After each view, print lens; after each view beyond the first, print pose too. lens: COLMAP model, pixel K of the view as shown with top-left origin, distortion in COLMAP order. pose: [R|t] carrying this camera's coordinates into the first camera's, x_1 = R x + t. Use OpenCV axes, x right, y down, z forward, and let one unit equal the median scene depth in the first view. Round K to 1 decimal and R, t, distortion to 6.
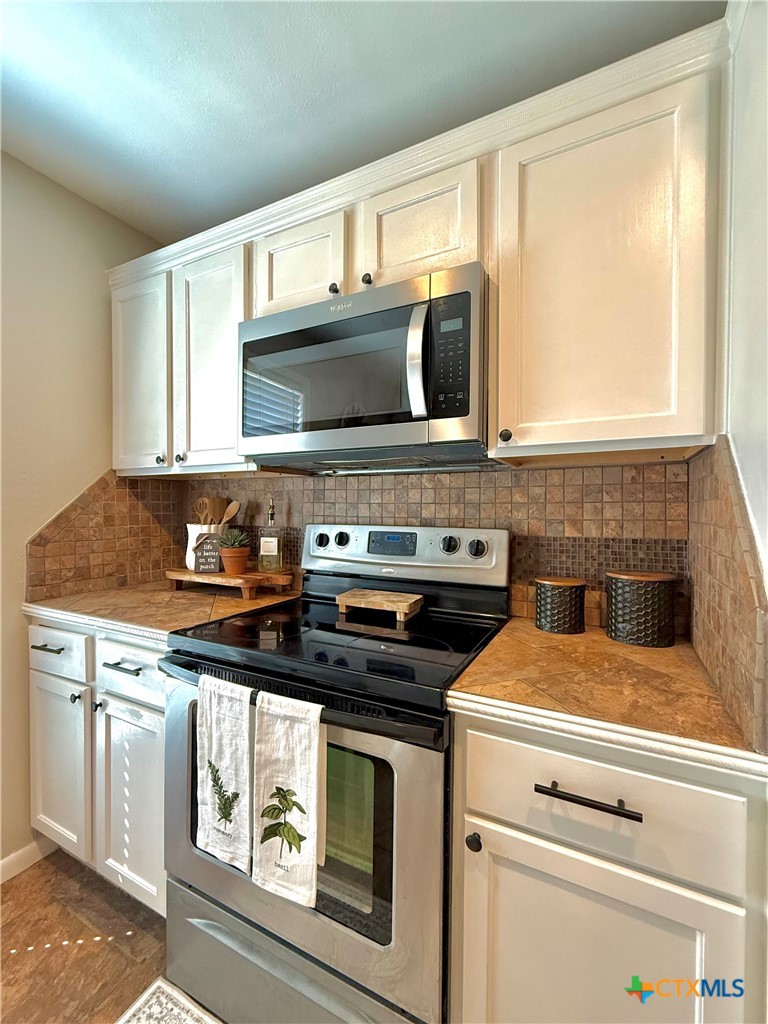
lens RADIAL K [[444.7, 0, 380.6], [0, 444.7, 512.9], [0, 0, 1]] dist [0.002136, 0.000899]
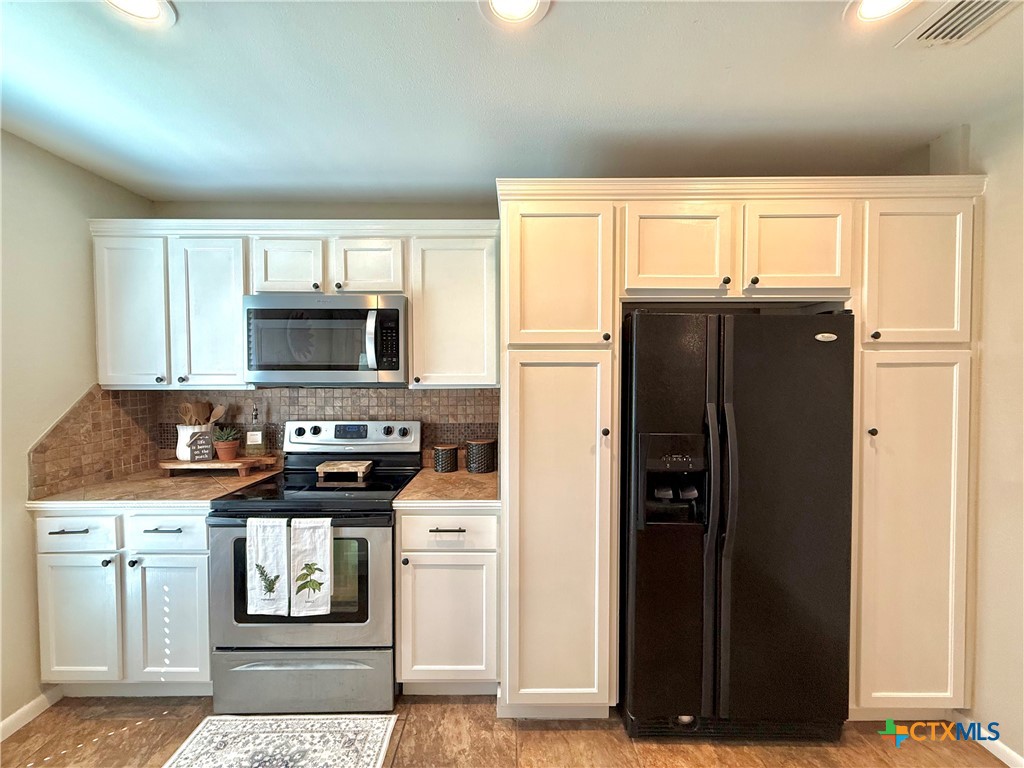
lens RADIAL K [[408.3, 0, 511.6], [0, 408.3, 385.8], [0, 0, 1]] dist [0.001048, -0.000469]
pose [[0.885429, -0.018245, 0.464417, -0.169675], [0.012410, 0.999801, 0.015619, -0.134766], [-0.464609, -0.008066, 0.885479, -0.707138]]
